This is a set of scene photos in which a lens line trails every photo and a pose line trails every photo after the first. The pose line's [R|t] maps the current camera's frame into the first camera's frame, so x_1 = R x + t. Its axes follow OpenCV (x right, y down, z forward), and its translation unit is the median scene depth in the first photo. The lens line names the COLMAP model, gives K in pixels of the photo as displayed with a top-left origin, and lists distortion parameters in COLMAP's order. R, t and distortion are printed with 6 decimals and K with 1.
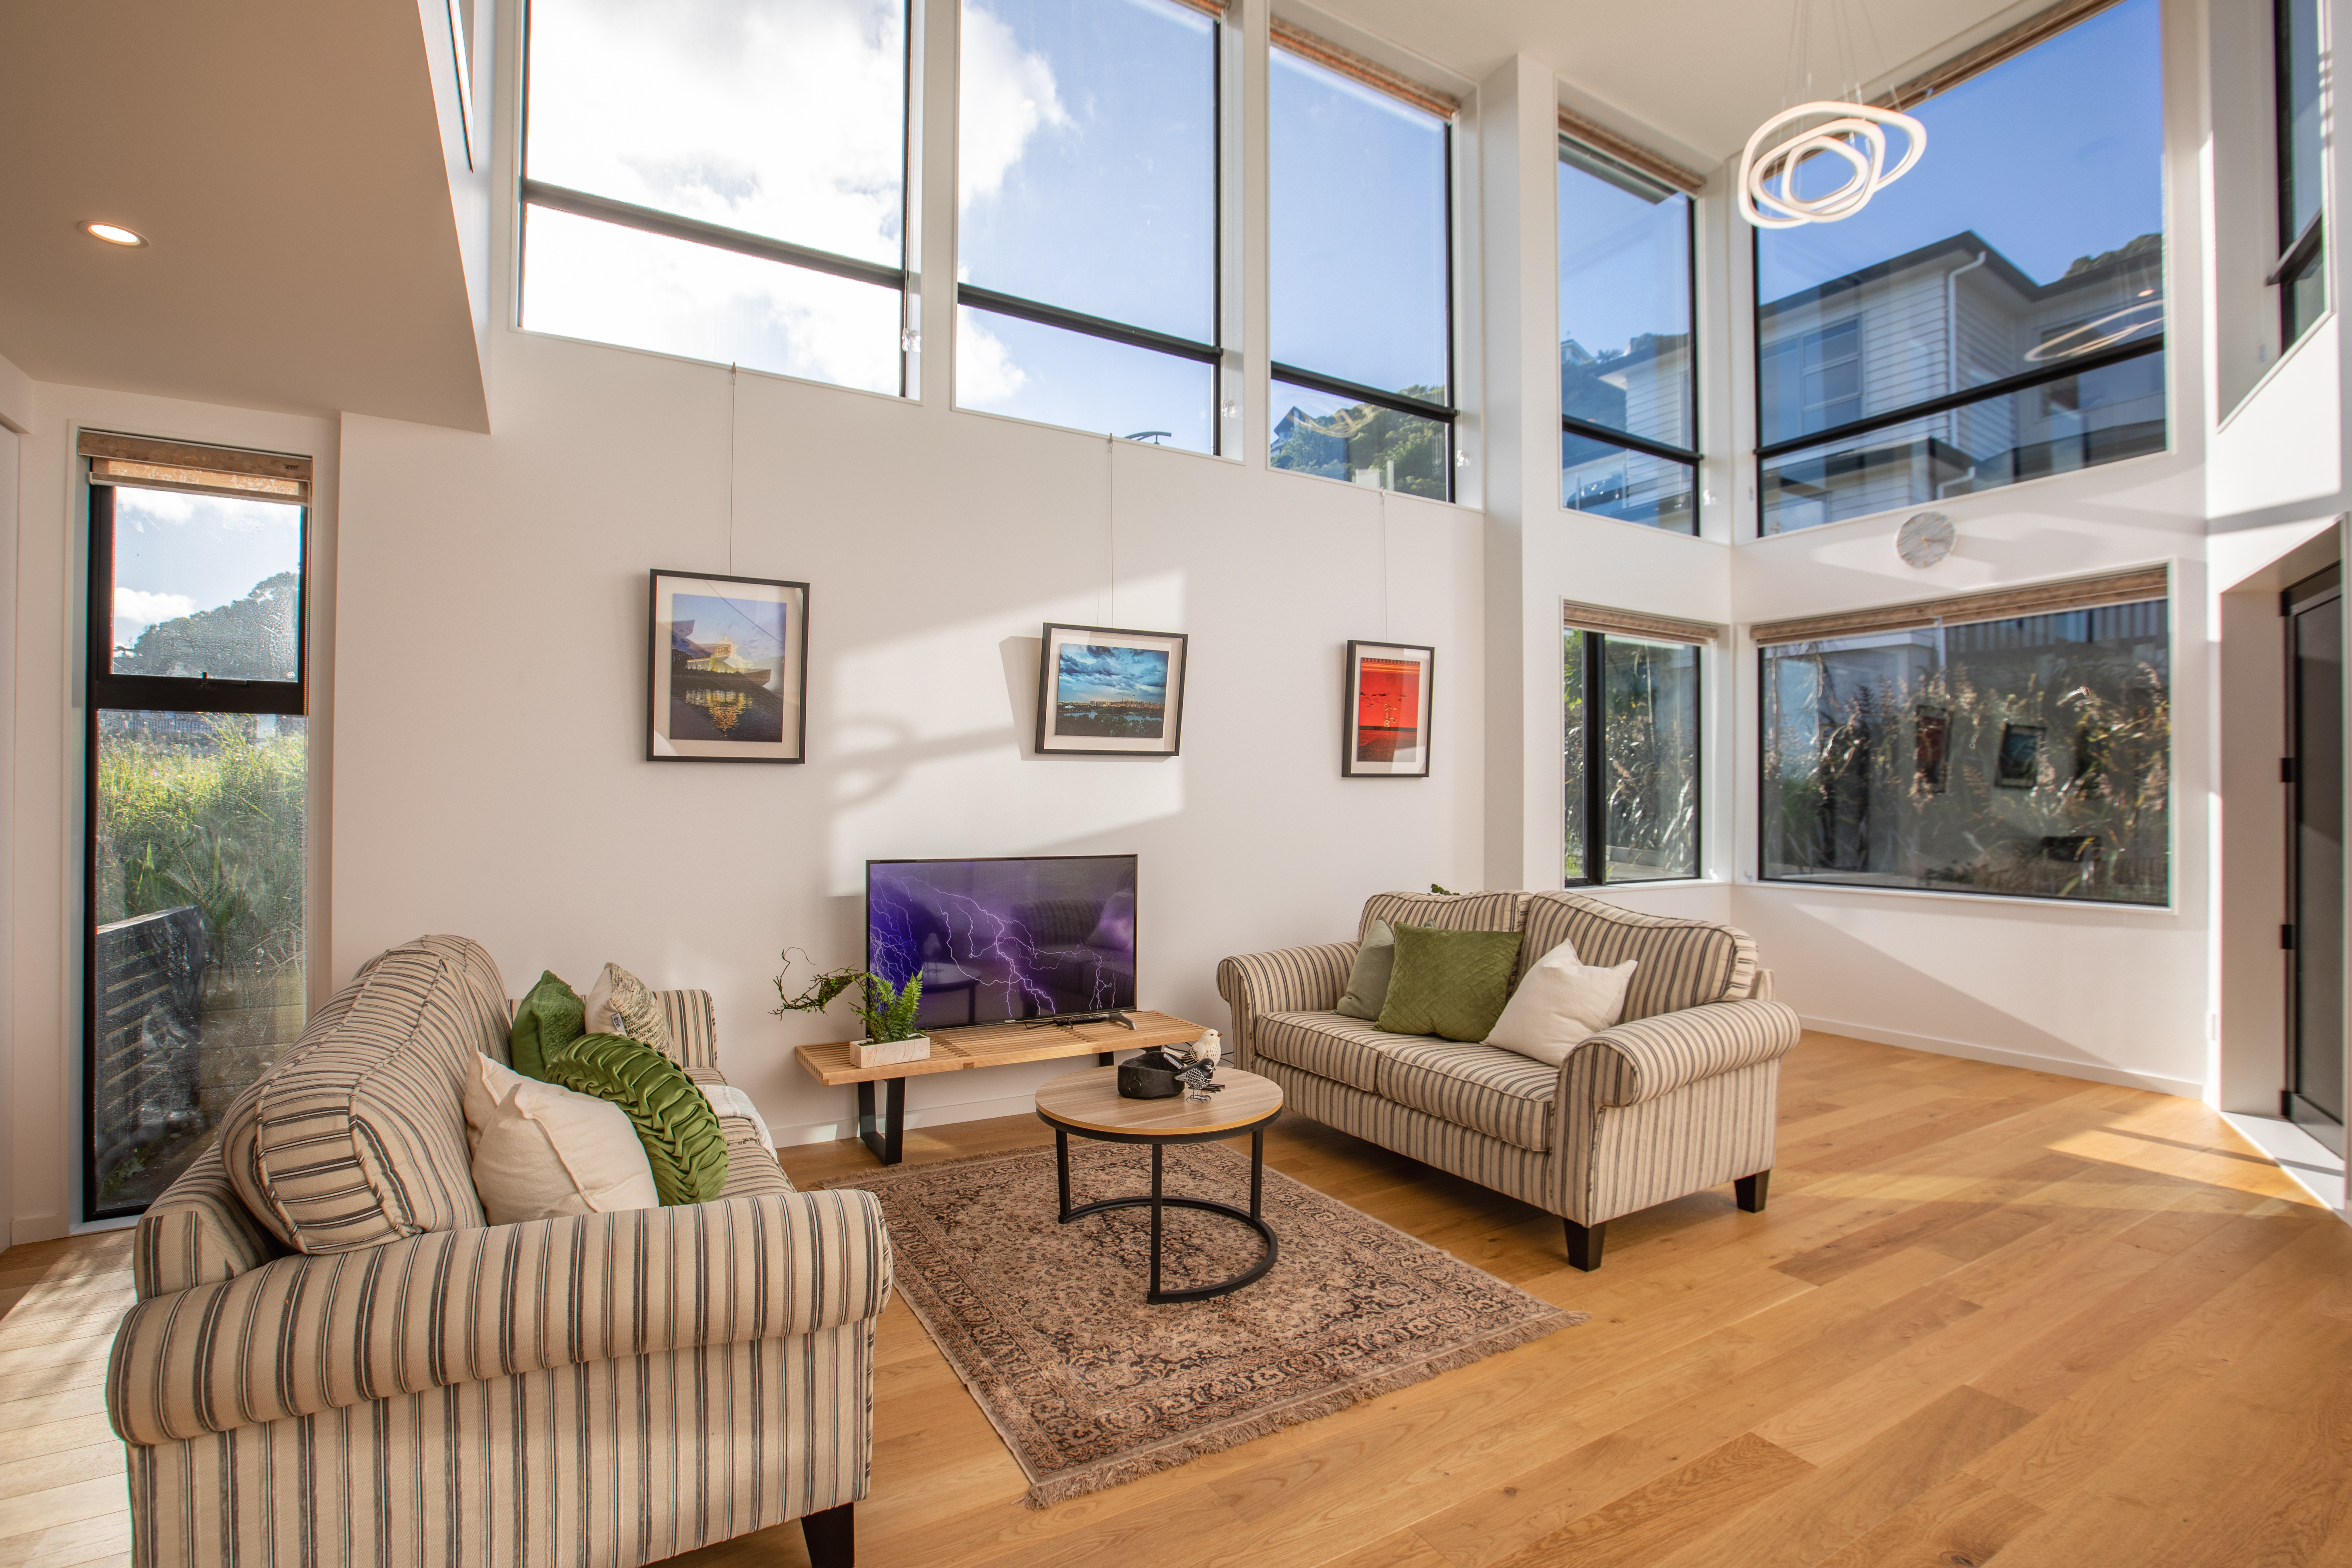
lens RADIAL K [[1094.8, 0, 1186.6], [0, 1094.8, 801.9], [0, 0, 1]] dist [-0.077631, 0.044456]
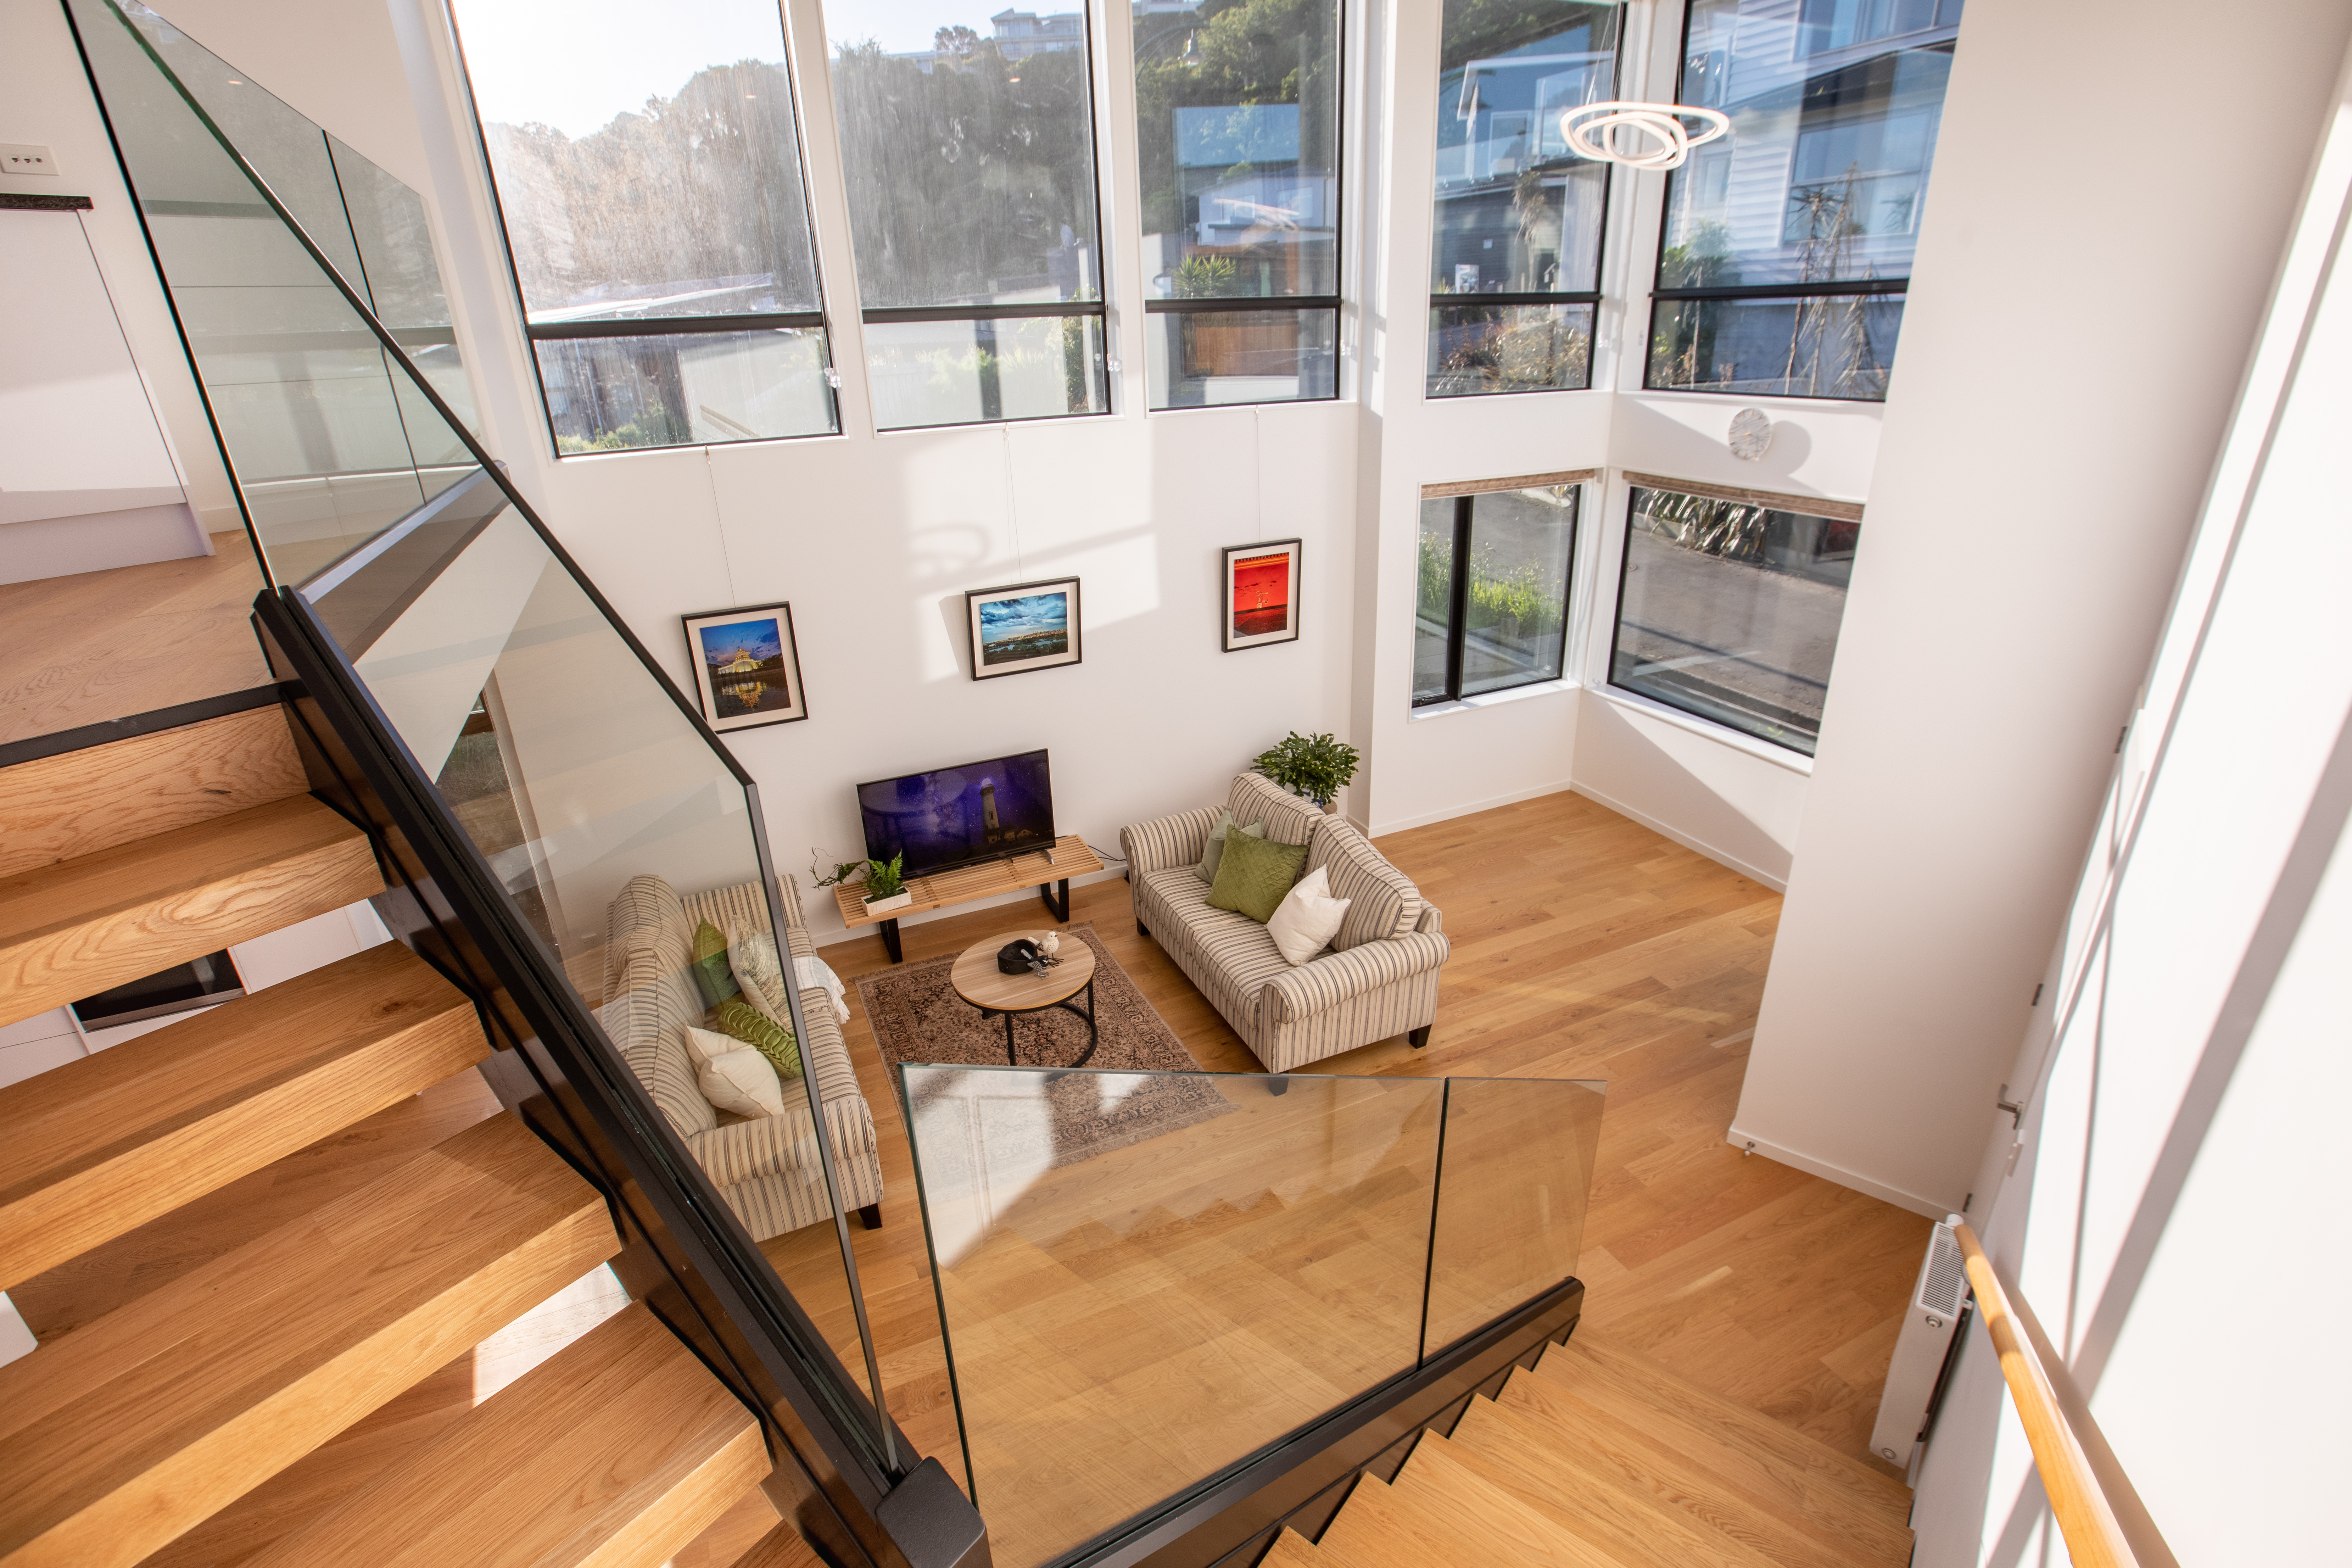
lens RADIAL K [[1094.8, 0, 1186.6], [0, 1094.8, 801.9], [0, 0, 1]] dist [-0.077631, 0.044456]
pose [[0.992281, 0.011905, -0.123440, 0.297858], [0.040664, 0.909117, 0.414551, -0.453234], [0.117157, -0.416370, 0.901615, -0.280395]]
